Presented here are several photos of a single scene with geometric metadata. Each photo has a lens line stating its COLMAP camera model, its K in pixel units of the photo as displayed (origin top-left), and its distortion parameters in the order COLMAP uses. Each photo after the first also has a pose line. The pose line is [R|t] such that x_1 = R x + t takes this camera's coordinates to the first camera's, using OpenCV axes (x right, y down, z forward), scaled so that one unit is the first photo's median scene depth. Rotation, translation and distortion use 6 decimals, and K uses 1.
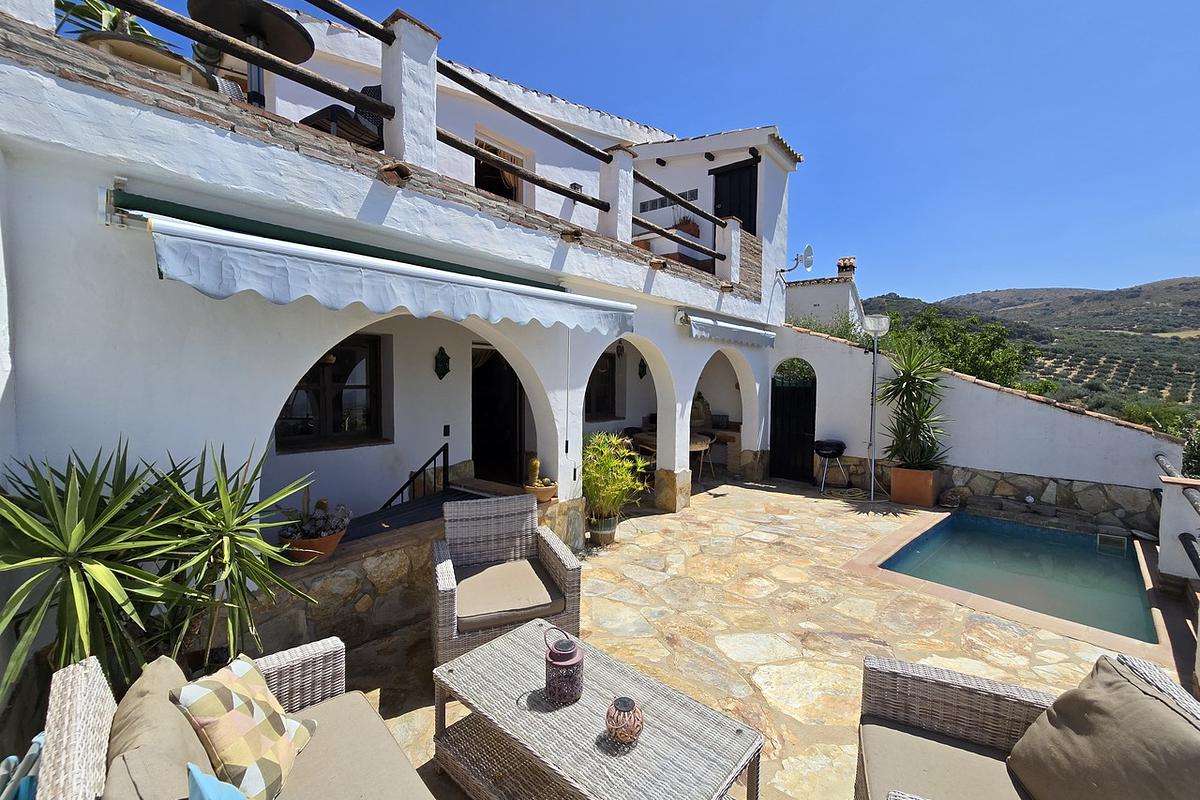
lens RADIAL K [[492.6, 0, 600.0], [0, 492.6, 400.0], [0, 0, 1]] dist [-0.002390, -0.000007]
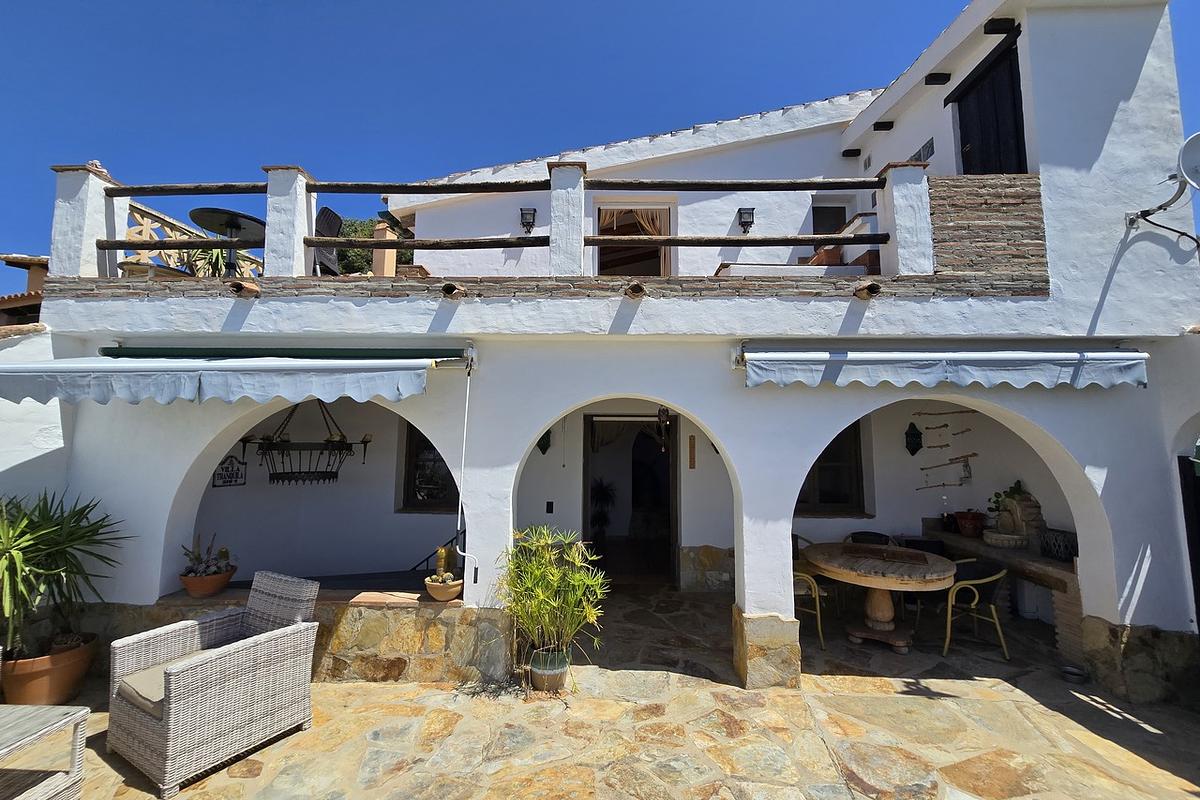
lens RADIAL K [[492.6, 0, 600.0], [0, 492.6, 400.0], [0, 0, 1]] dist [-0.002390, -0.000007]
pose [[0.612366, -0.080146, -0.786502, 0.724964], [-0.038325, 0.990669, -0.130791, -0.034003], [0.789645, 0.110234, 0.603580, 0.652055]]
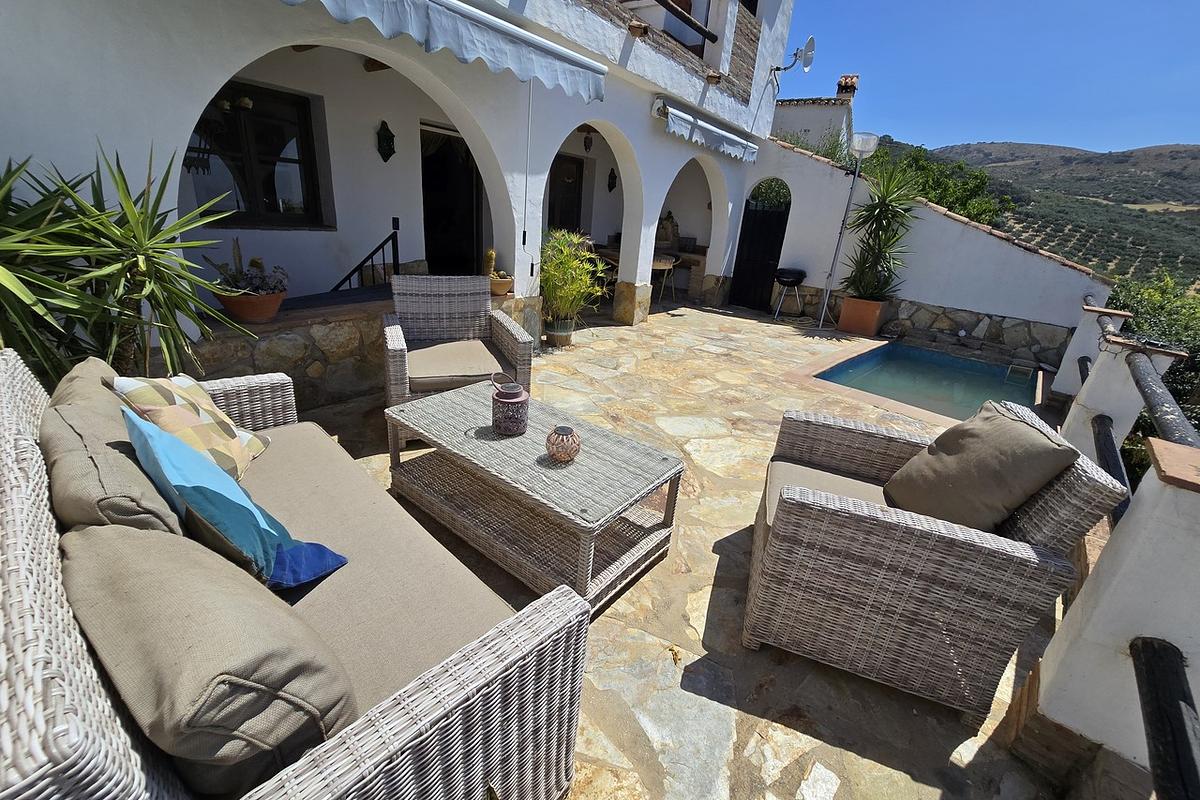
lens RADIAL K [[490.3, 0, 600.0], [0, 490.3, 400.0], [0, 0, 1]] dist [-0.001984, -0.000382]
pose [[0.995459, 0.046656, 0.082973, 0.013678], [-0.070786, 0.945600, 0.317538, 0.077777], [-0.063644, -0.321970, 0.944608, -0.002661]]
